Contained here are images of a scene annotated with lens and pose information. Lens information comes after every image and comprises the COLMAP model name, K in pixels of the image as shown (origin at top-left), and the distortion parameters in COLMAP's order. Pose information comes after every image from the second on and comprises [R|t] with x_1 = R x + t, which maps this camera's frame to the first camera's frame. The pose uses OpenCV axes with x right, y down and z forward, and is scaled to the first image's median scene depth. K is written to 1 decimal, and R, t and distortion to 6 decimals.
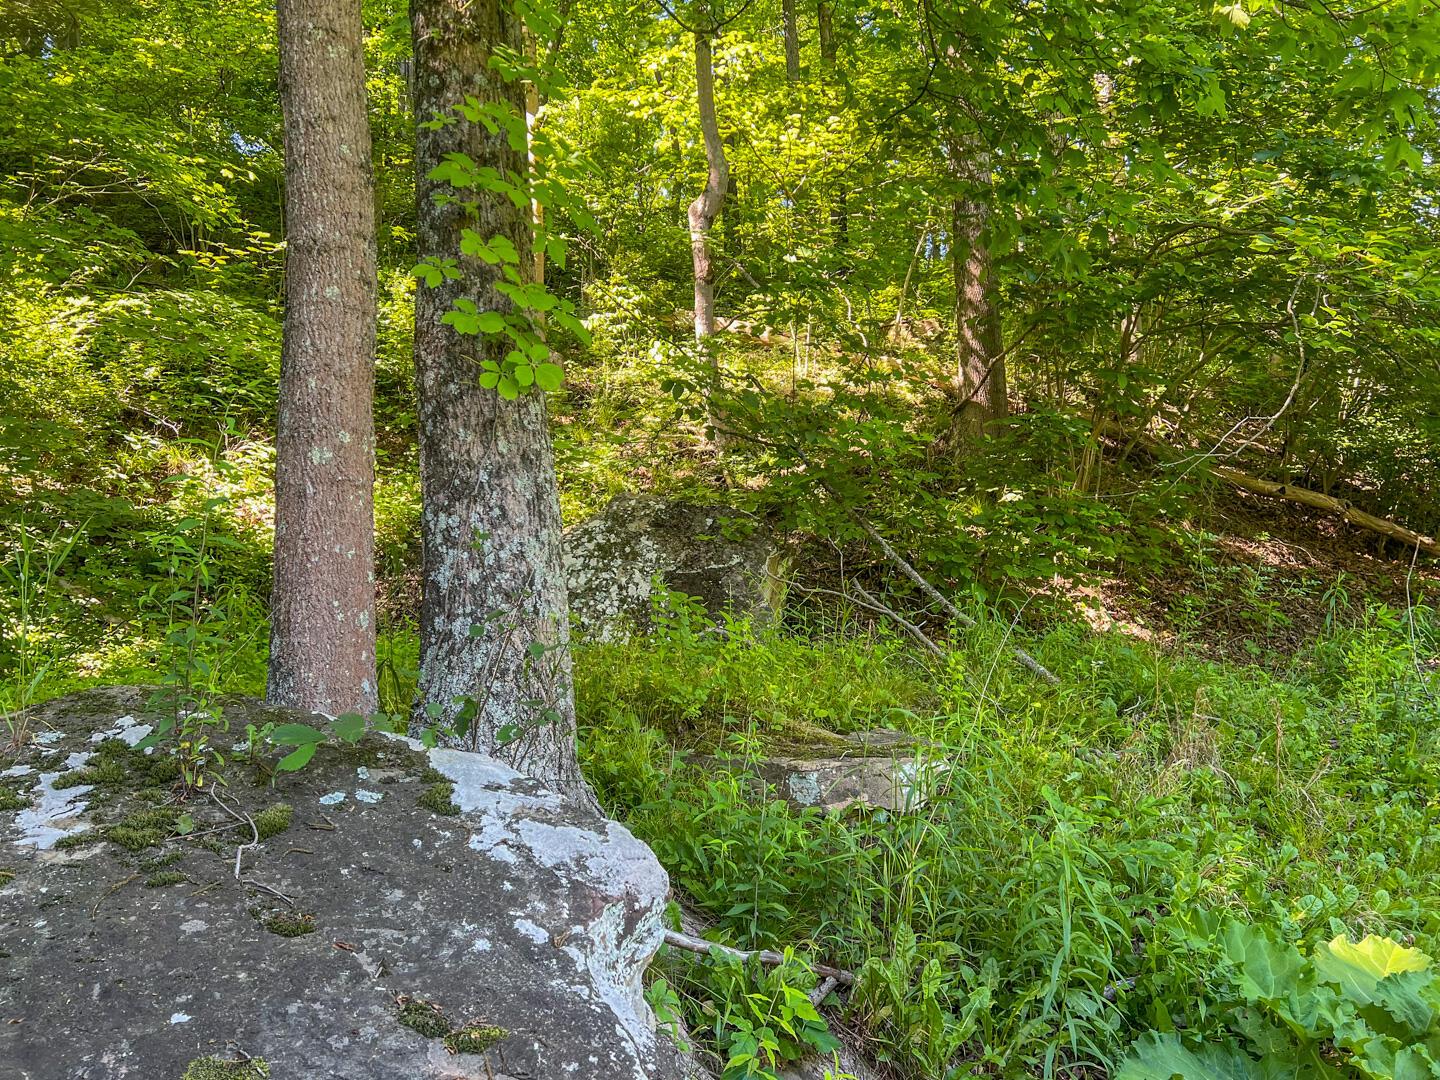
lens RADIAL K [[1071.8, 0, 720.9], [0, 1071.8, 543.2], [0, 0, 1]] dist [0.040497, -0.012120]
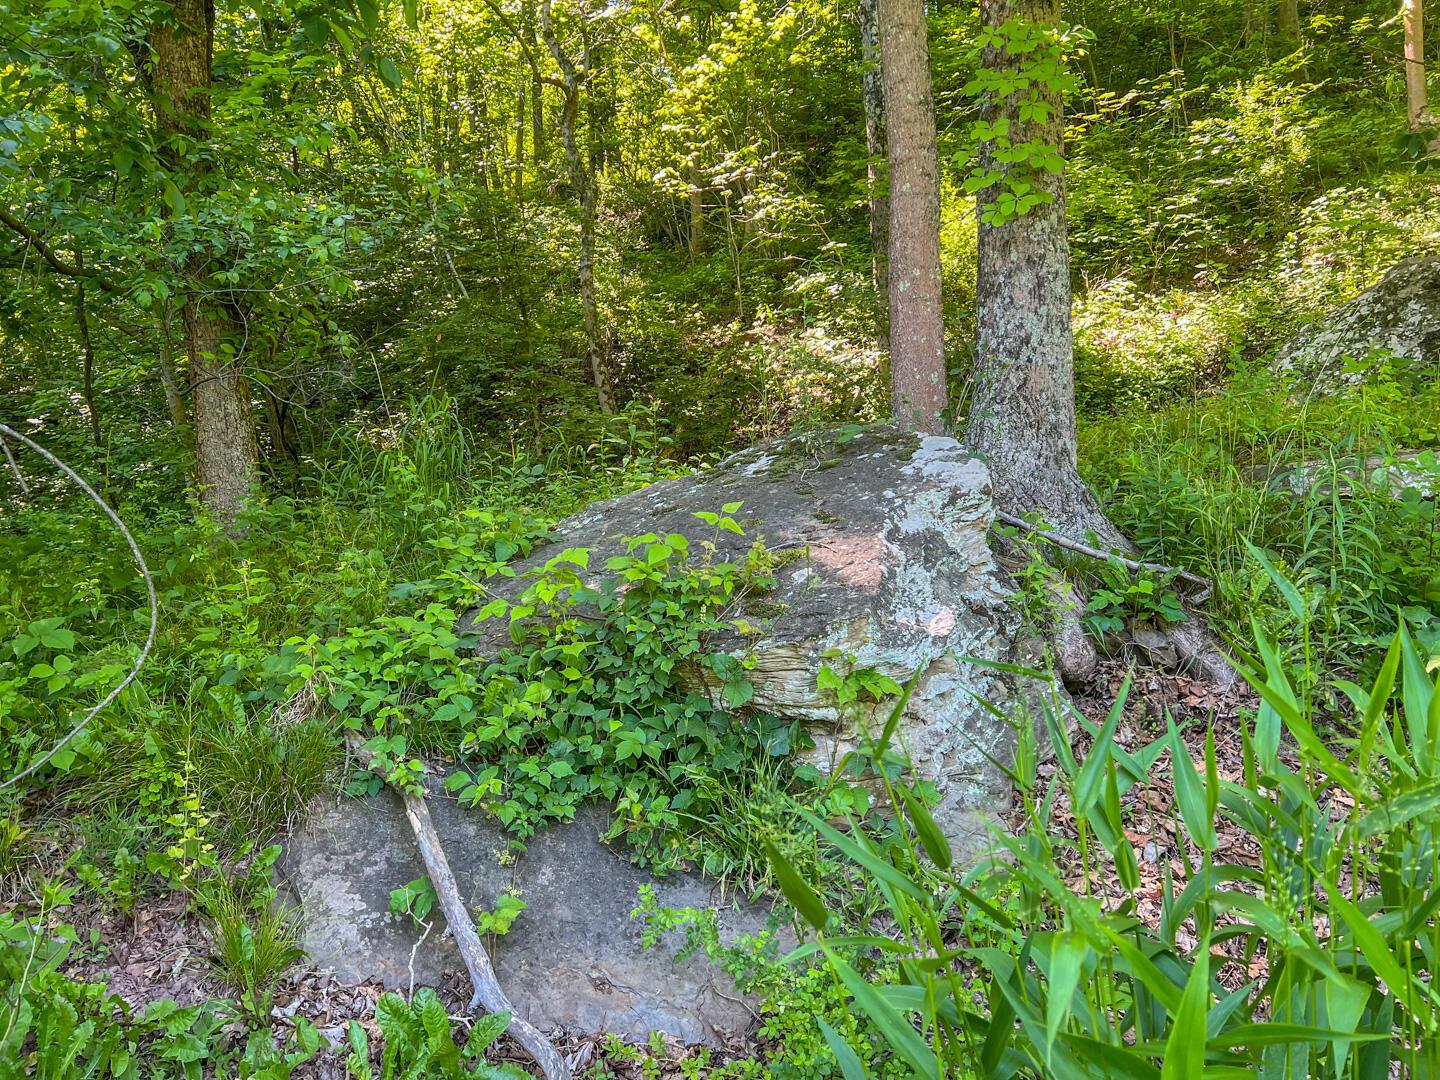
lens RADIAL K [[1071.8, 0, 717.9], [0, 1071.8, 539.3], [0, 0, 1]] dist [0.040497, -0.012120]
pose [[0.626306, -0.001609, -0.779576, 0.737108], [0.109026, 0.990351, 0.085547, 0.133145], [0.771916, -0.138572, 0.620438, -0.345143]]
